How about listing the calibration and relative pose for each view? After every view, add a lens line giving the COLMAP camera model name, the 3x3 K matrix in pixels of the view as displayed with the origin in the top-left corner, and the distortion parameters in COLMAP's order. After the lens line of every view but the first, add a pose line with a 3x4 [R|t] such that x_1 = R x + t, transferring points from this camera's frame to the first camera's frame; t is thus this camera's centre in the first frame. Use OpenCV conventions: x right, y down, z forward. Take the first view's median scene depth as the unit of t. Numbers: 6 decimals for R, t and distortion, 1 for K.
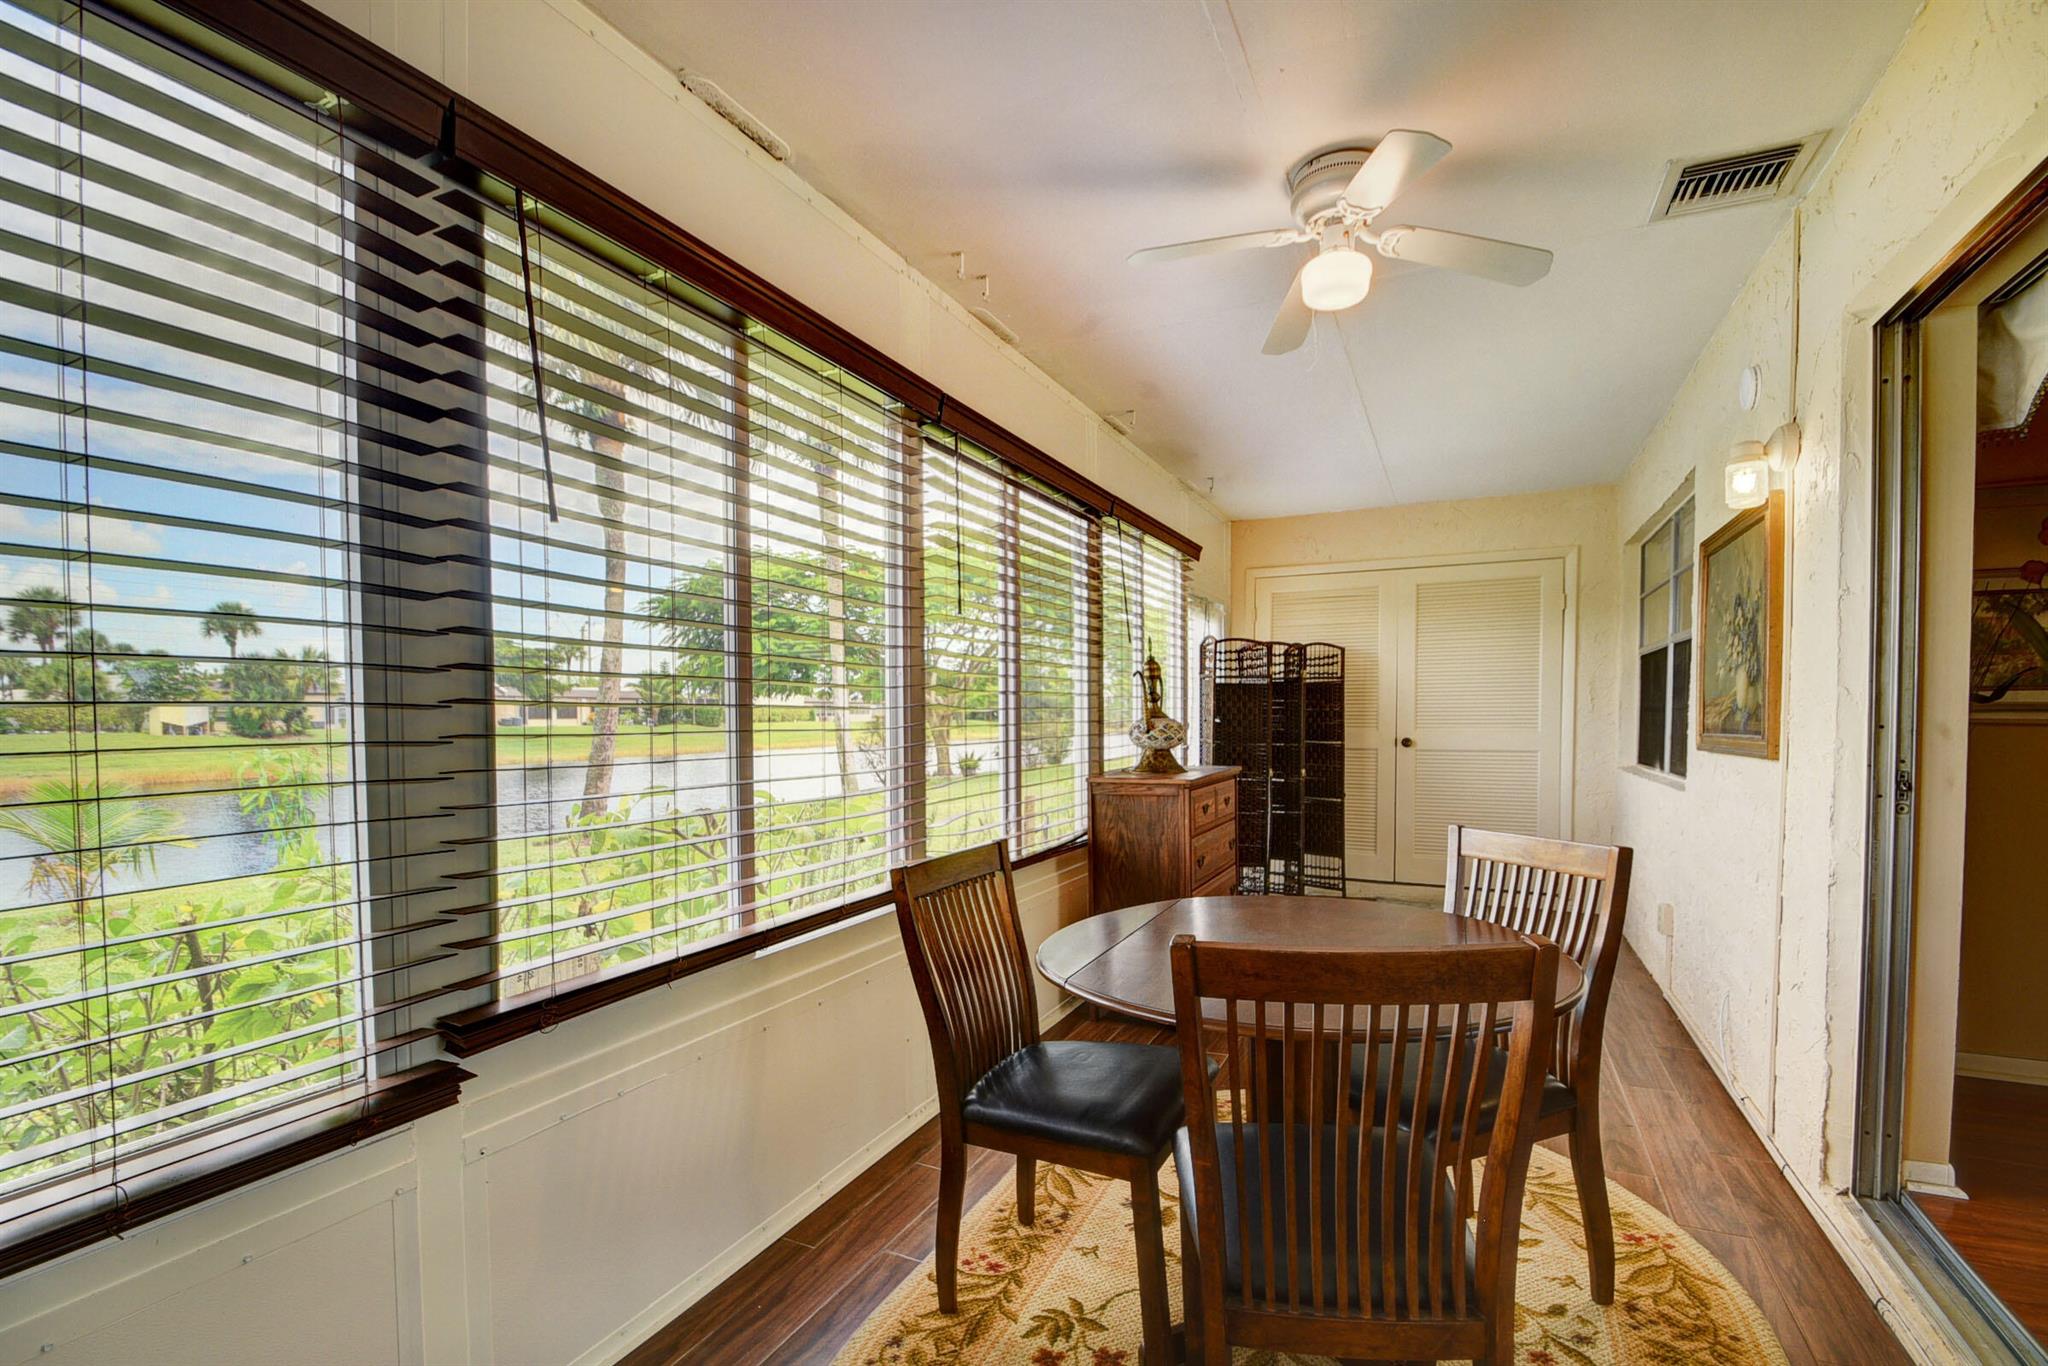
lens RADIAL K [[897.6, 0, 1020.1], [0, 897.6, 738.1], [0, 0, 1]] dist [0.003440, 0.000166]
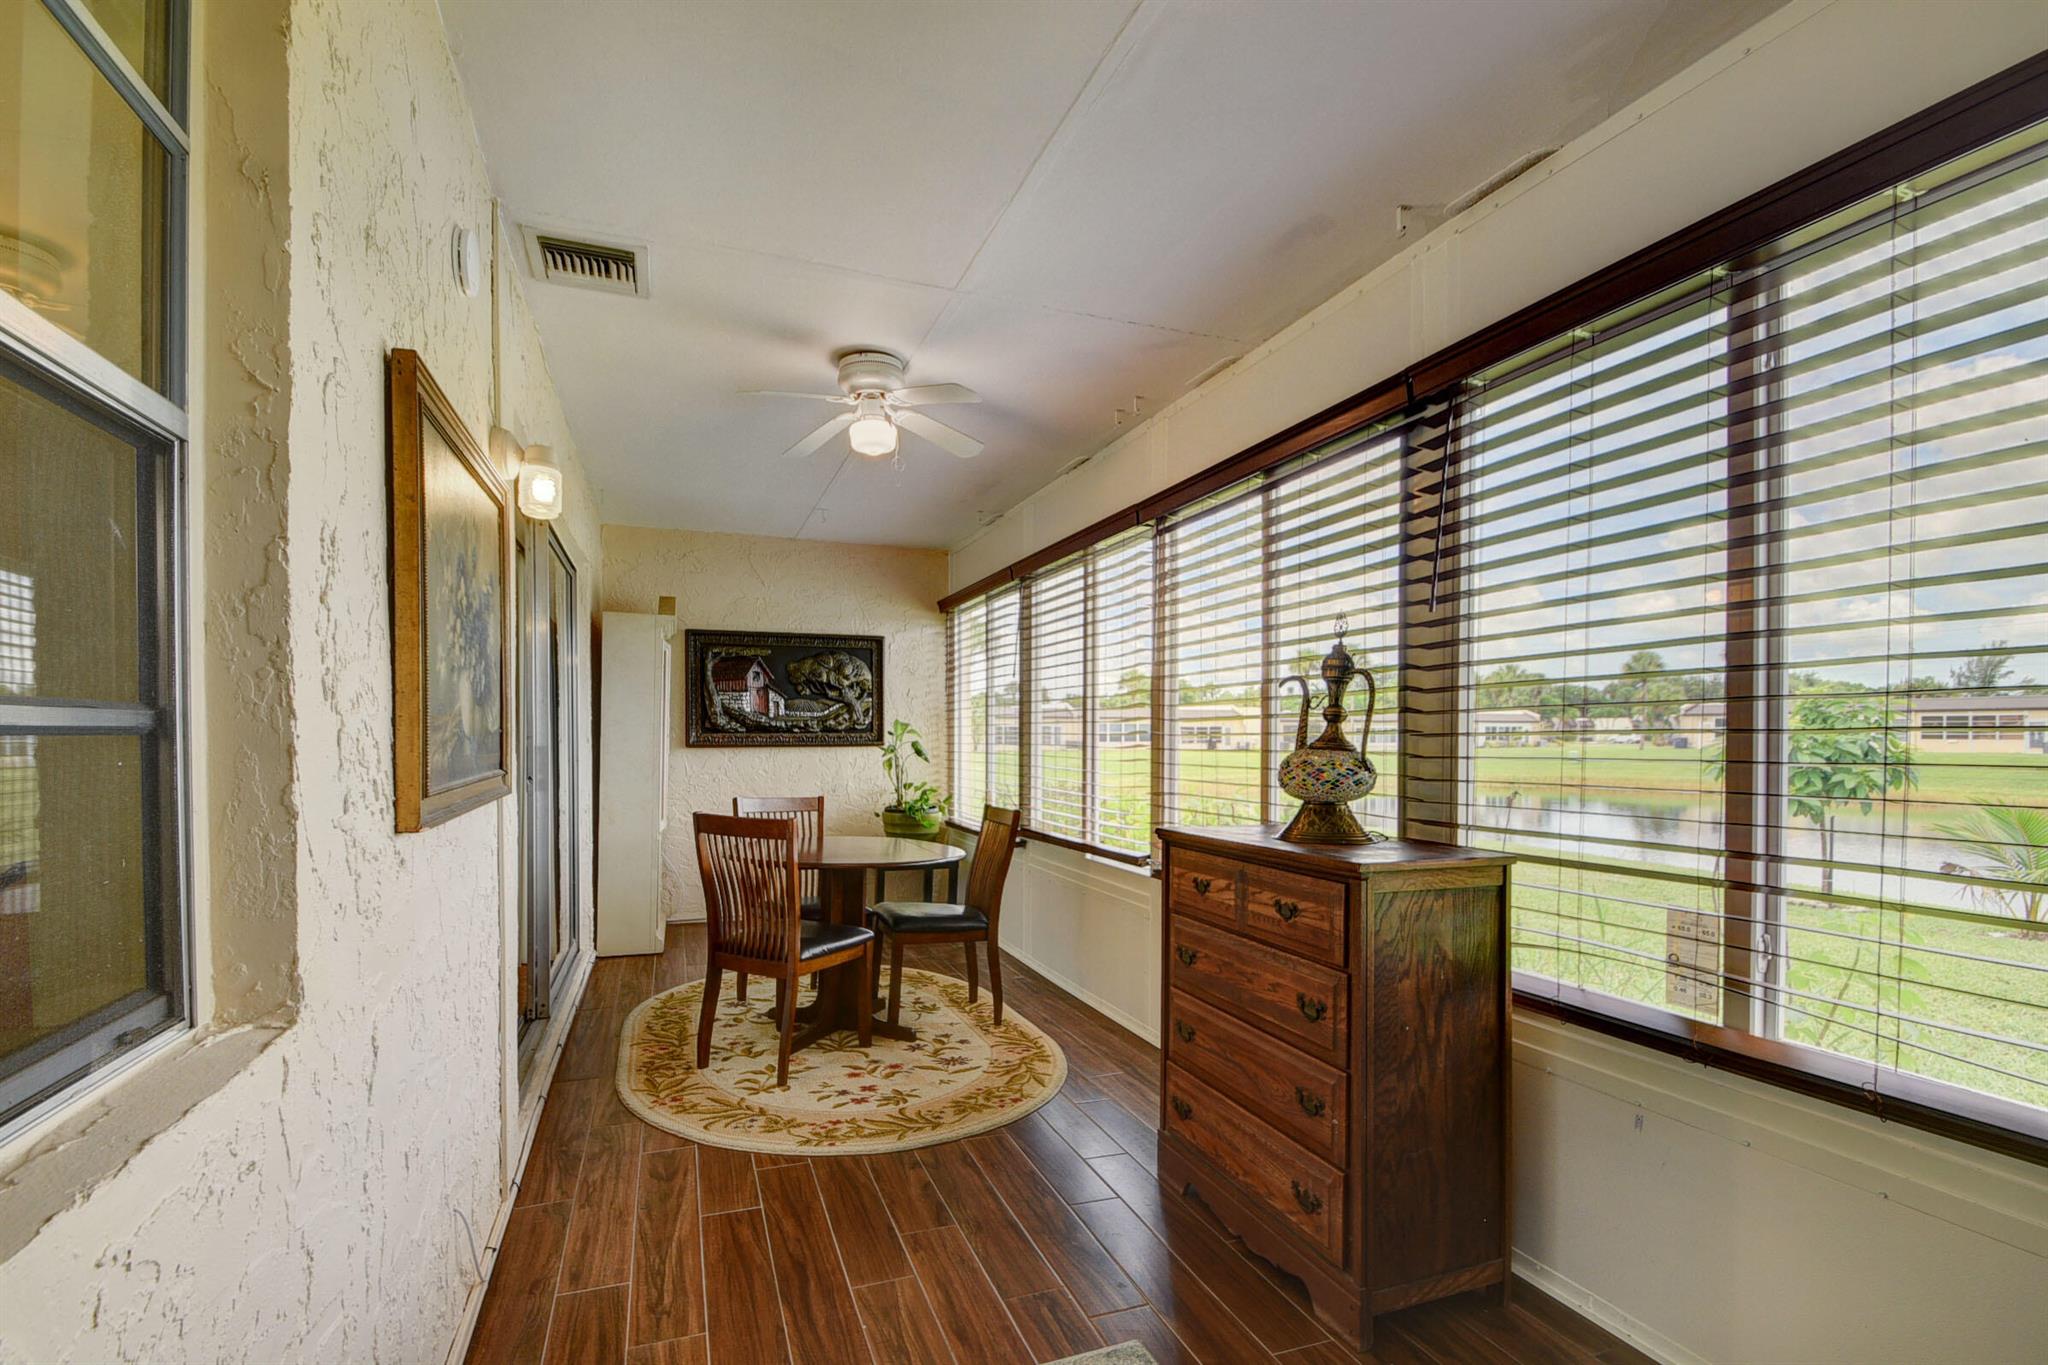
lens RADIAL K [[897.6, 0, 1020.1], [0, 897.6, 737.6], [0, 0, 1]] dist [0.003440, 0.000166]
pose [[-0.672360, 0.003337, -0.740217, 1.014705], [-0.023039, 0.999411, 0.025432, -0.057292], [0.739866, 0.034153, -0.671887, 1.741151]]
